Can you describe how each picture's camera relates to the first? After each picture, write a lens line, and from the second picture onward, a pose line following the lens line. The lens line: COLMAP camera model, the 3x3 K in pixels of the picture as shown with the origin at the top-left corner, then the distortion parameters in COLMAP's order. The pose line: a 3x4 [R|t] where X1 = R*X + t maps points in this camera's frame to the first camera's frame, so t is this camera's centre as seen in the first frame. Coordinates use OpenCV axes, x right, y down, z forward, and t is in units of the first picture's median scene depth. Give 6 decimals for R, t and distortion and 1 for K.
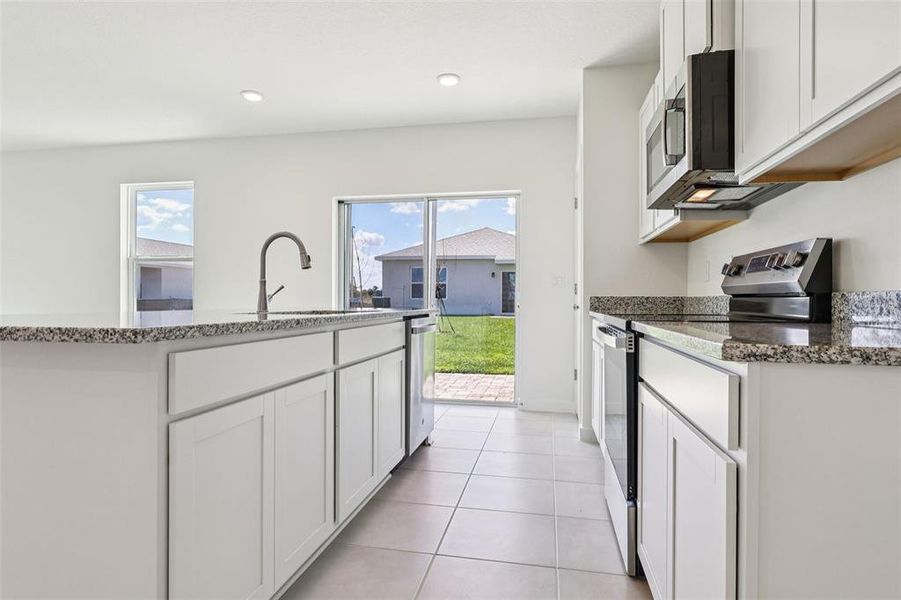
lens RADIAL K [[486.8, 0, 449.8], [0, 486.8, 297.8], [0, 0, 1]] dist [0.002345, 0.000457]
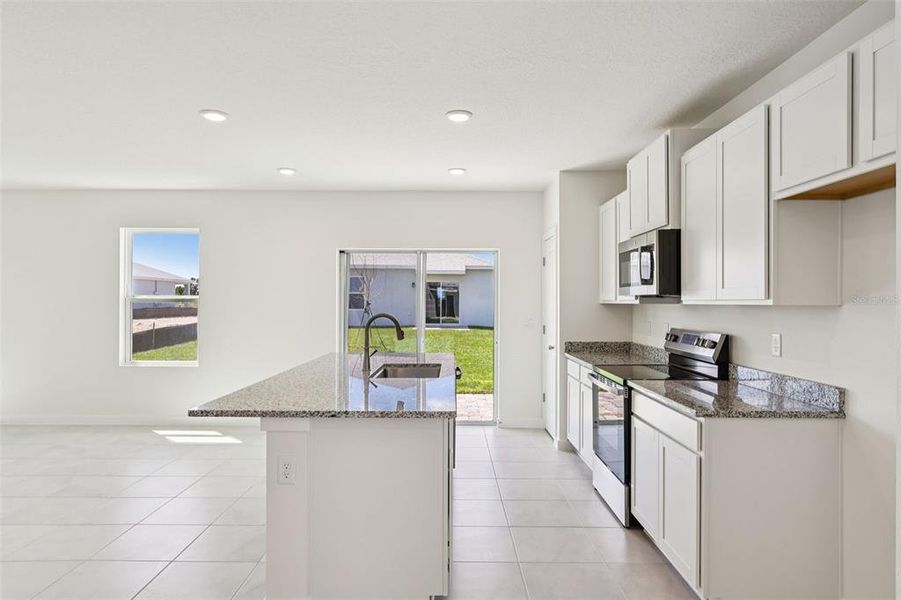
lens RADIAL K [[549.1, 0, 432.3], [0, 549.1, 292.1], [0, 0, 1]] dist [0.003852, -0.000050]
pose [[0.982512, -0.001442, 0.186195, -0.636431], [0.001739, 0.999997, -0.001432, -0.249878], [-0.186192, 0.001731, 0.982512, -0.754401]]
